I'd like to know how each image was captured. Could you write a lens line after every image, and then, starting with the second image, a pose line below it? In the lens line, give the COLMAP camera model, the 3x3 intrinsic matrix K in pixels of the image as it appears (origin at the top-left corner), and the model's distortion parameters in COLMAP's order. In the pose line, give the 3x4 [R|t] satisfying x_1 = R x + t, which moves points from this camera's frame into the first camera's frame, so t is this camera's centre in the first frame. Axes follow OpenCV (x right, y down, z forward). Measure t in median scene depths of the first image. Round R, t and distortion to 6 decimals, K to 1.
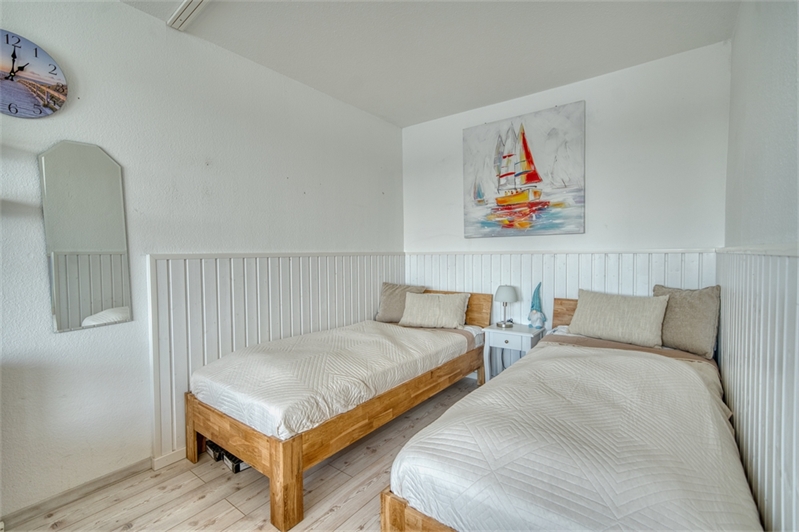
lens RADIAL K [[360.2, 0, 403.5], [0, 360.2, 260.7], [0, 0, 1]] dist [0.014297, 0.000862]
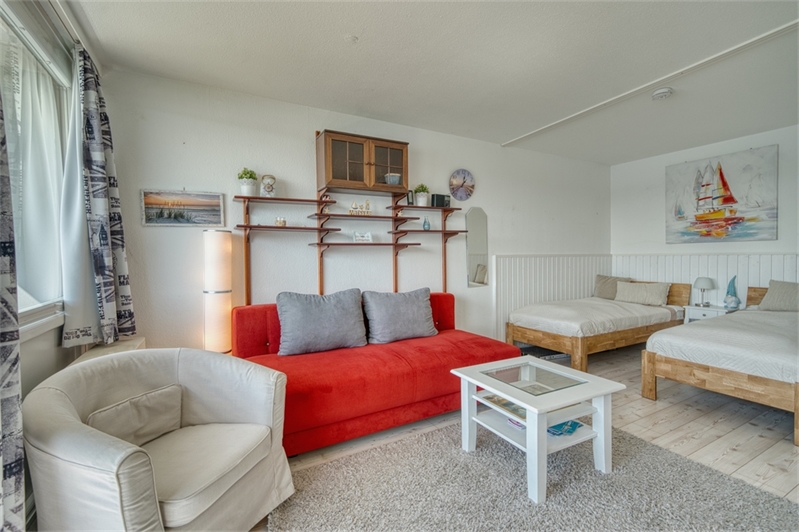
lens RADIAL K [[360.2, 0, 401.4], [0, 360.2, 260.8], [0, 0, 1]] dist [0.014297, 0.000862]
pose [[0.918241, 0.007114, -0.395958, -0.240225], [-0.008857, 0.999957, -0.002575, 0.018049], [0.395923, 0.005872, 0.918265, -0.780853]]
